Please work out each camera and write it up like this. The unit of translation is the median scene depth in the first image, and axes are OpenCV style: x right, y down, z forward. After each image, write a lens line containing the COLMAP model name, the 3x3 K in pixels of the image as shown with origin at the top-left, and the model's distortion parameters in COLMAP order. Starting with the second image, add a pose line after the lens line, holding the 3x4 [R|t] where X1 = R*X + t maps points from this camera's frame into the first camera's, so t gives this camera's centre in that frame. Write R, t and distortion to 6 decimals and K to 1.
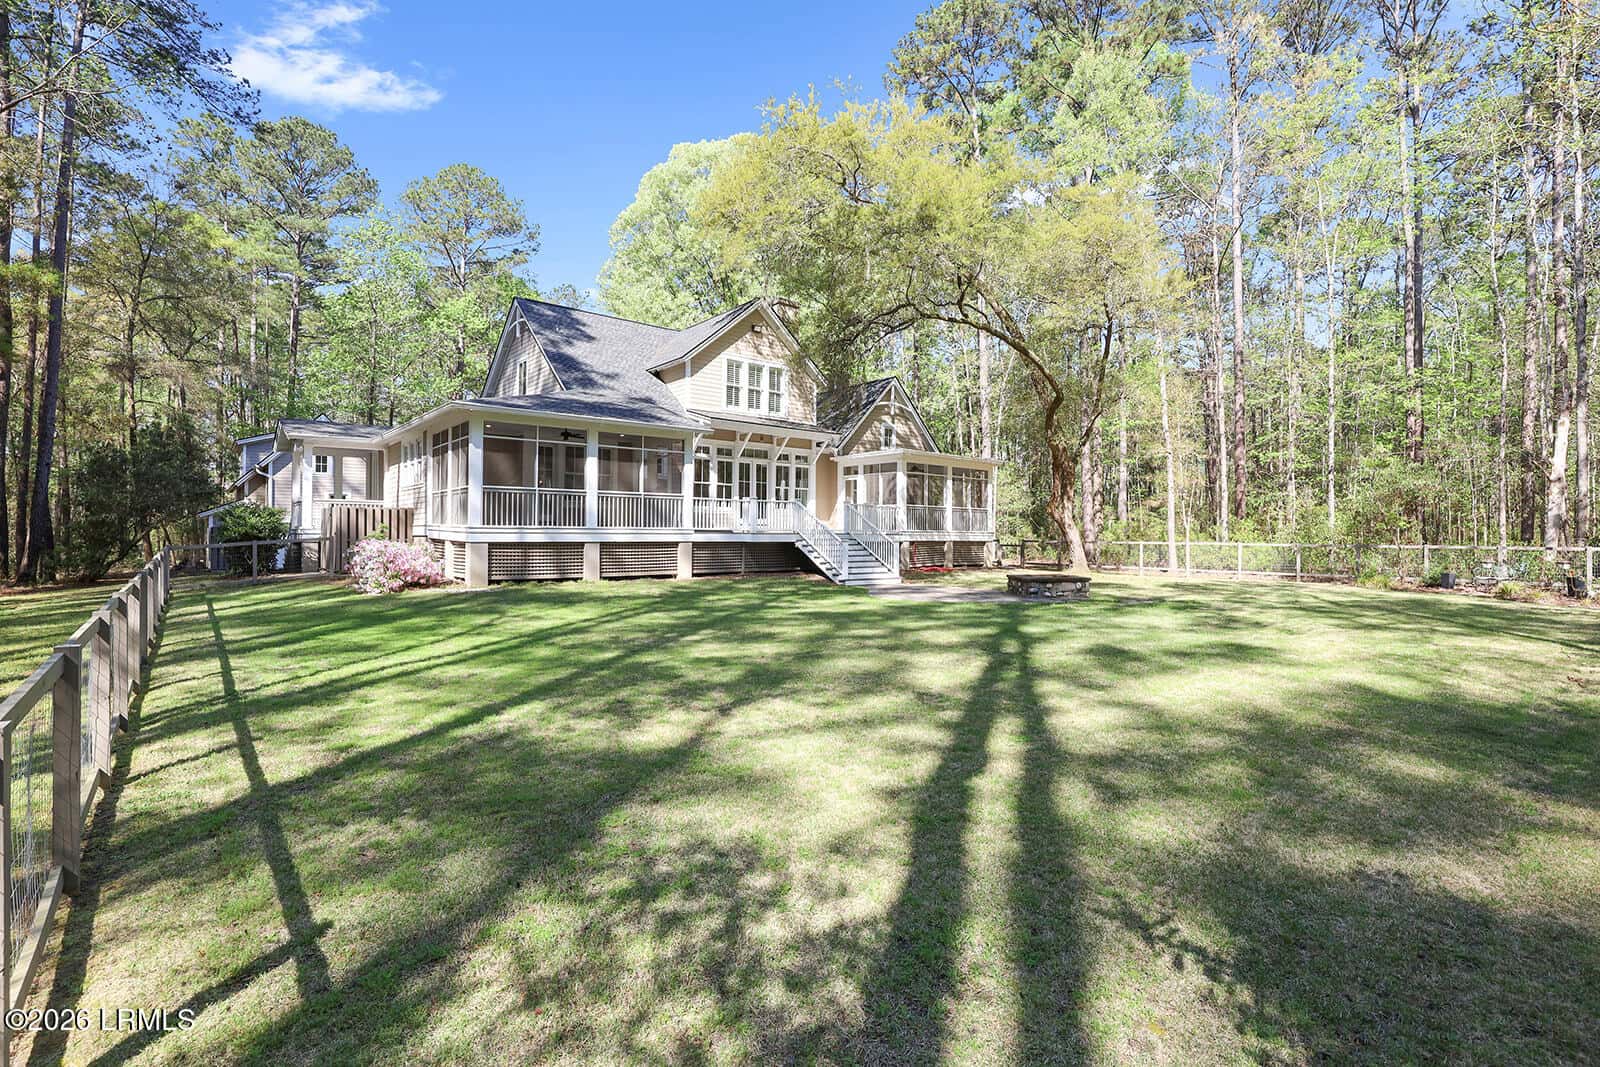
lens RADIAL K [[739.8, 0, 788.2], [0, 739.8, 536.1], [0, 0, 1]] dist [0.084480, -0.000043]
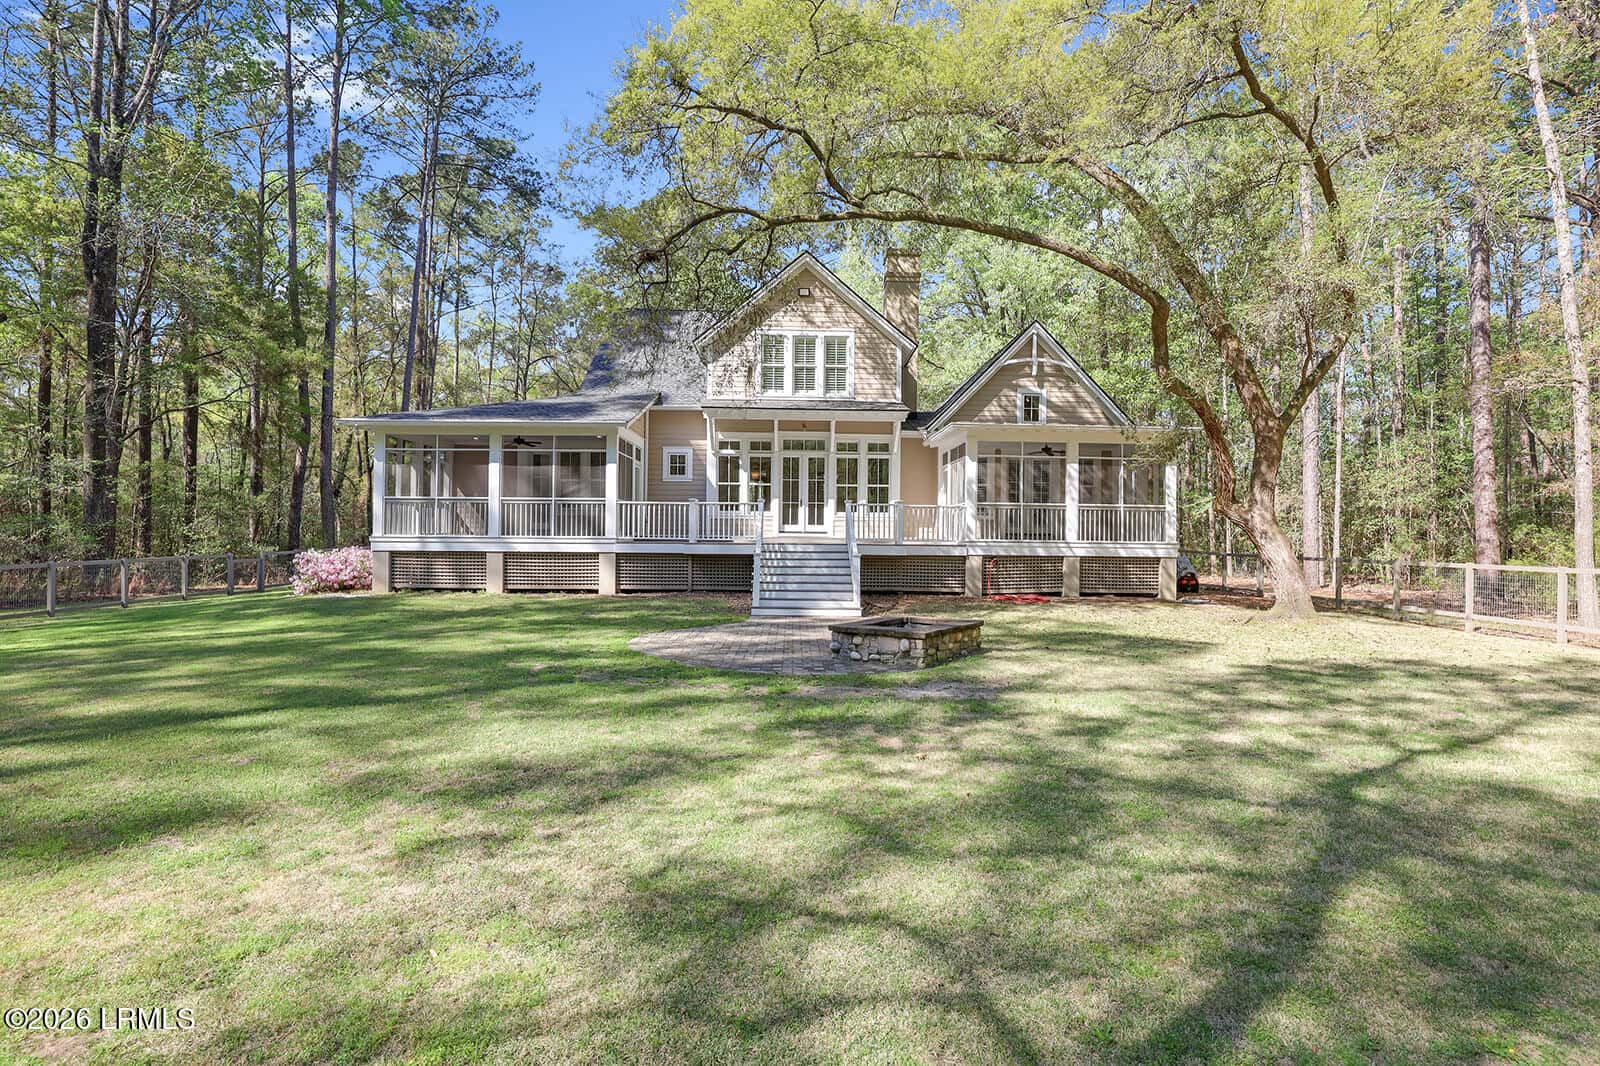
lens RADIAL K [[734.0, 0, 800.0], [0, 734.0, 533.0], [0, 0, 1]] dist [-0.039317, -0.000178]
pose [[0.792945, -0.006361, -0.609260, 0.447132], [-0.005439, 0.999832, -0.017518, -0.001082], [0.609269, 0.017205, 0.792777, 0.368226]]
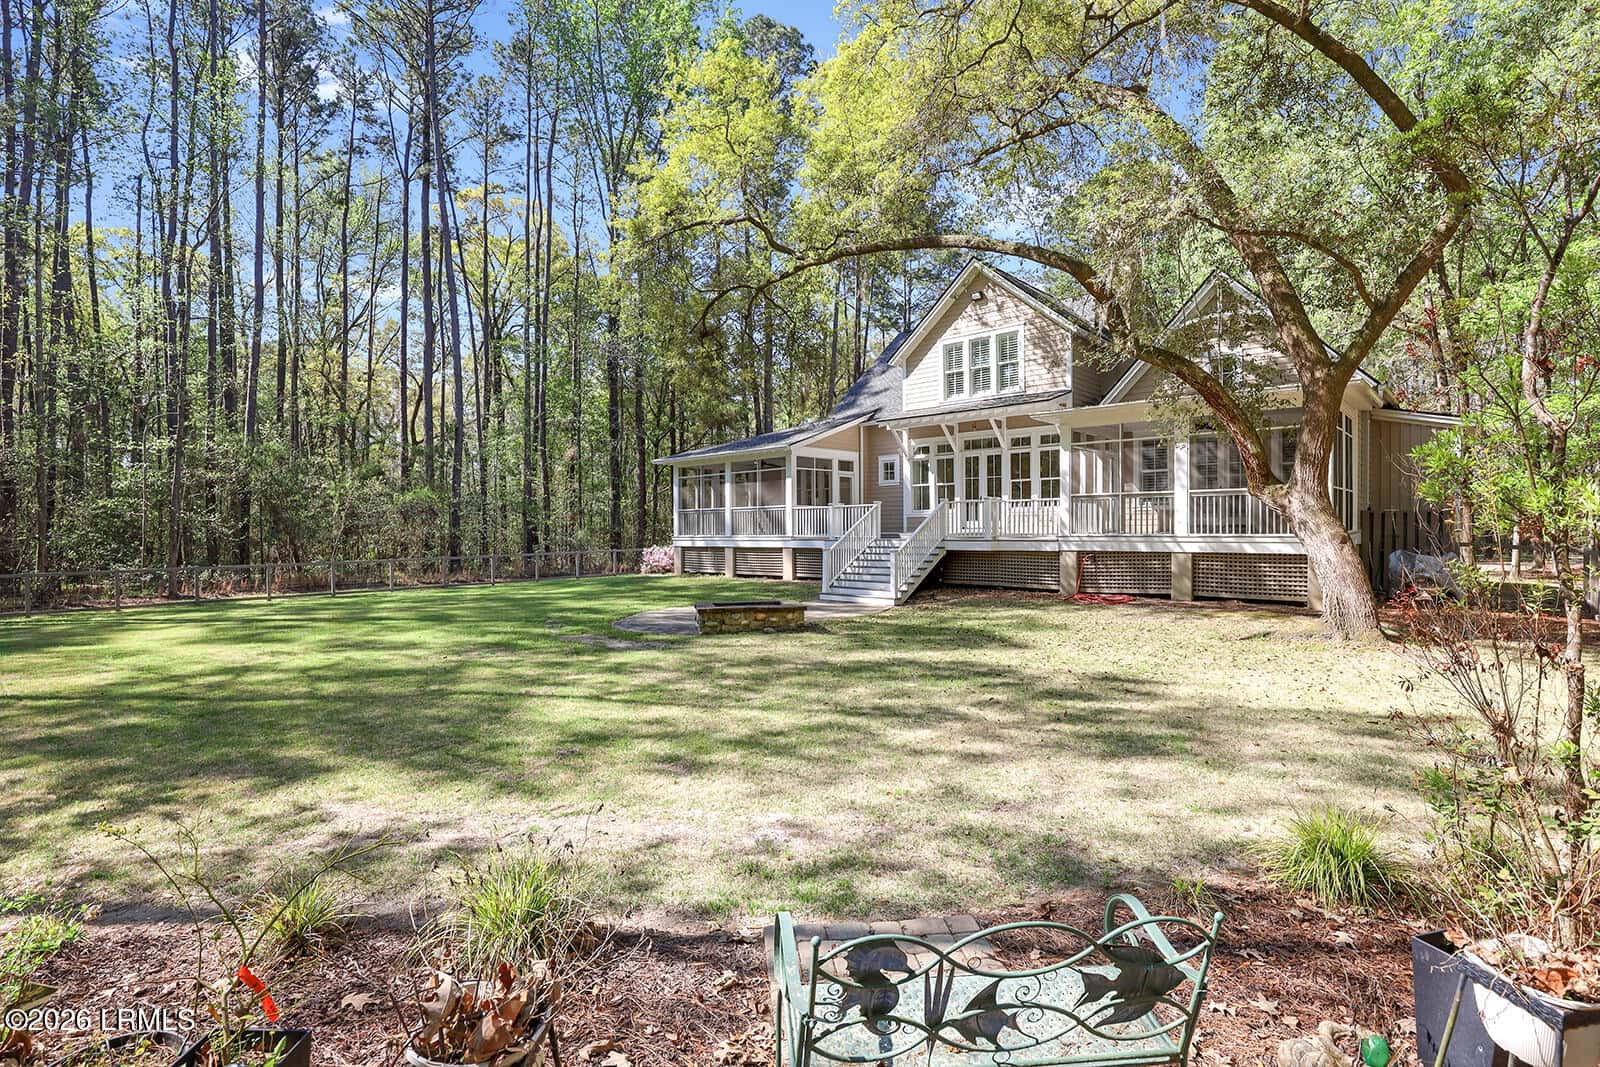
lens RADIAL K [[734.0, 0, 800.0], [0, 734.0, 533.5], [0, 0, 1]] dist [-0.039317, -0.000178]
pose [[0.158189, -0.007061, -0.987384, 0.753130], [0.002112, 0.999975, -0.006812, -0.004527], [0.987407, -0.001008, 0.158200, 0.676460]]
